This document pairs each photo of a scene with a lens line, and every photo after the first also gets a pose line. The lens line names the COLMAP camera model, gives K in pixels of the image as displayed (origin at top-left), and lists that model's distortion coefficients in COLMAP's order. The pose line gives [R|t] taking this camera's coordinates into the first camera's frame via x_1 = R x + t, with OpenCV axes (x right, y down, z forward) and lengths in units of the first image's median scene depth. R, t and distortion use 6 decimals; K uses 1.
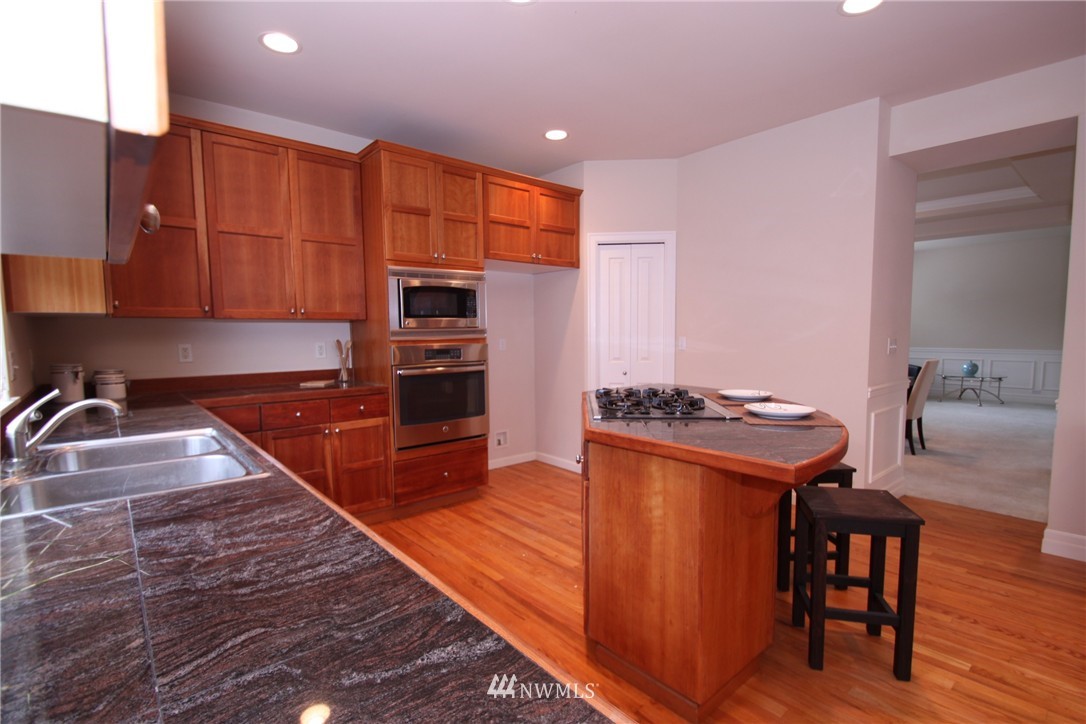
lens RADIAL K [[508.6, 0, 543.0], [0, 508.6, 362.0], [0, 0, 1]] dist [0.000654, 0.000081]
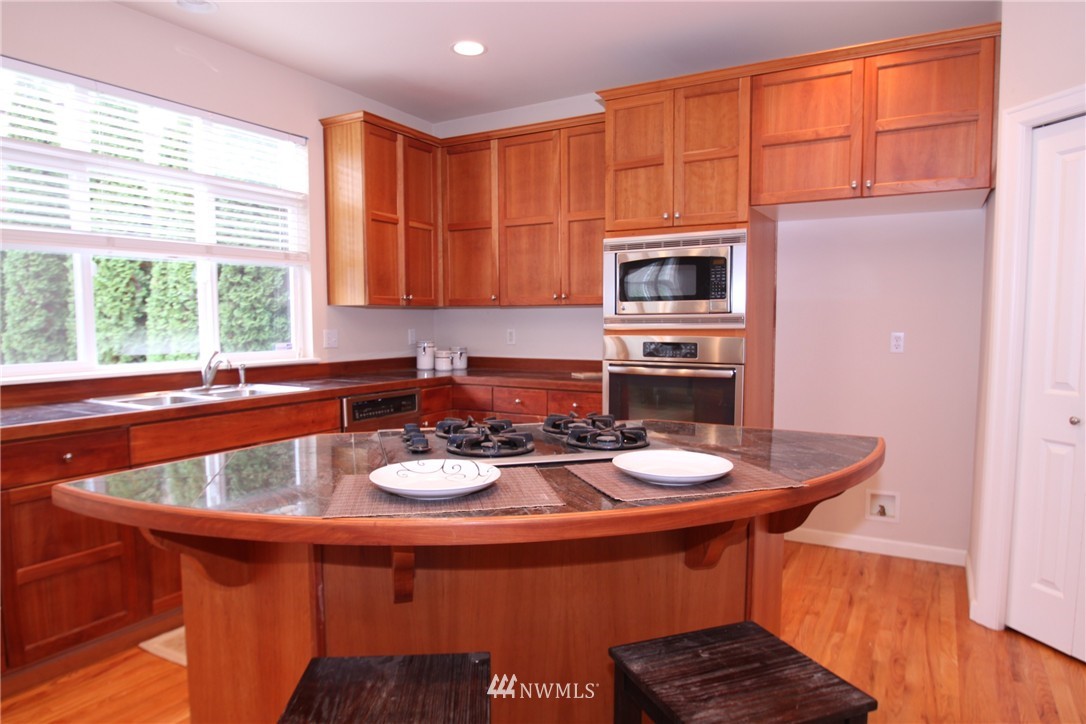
lens RADIAL K [[693.0, 0, 543.0], [0, 693.0, 362.0], [0, 0, 1]] dist [-0.042576, -0.000099]
pose [[0.326521, 0.065578, -0.942912, 0.725743], [-0.056562, 0.997158, 0.049764, -0.039448], [0.943496, 0.037084, 0.329302, 0.532987]]
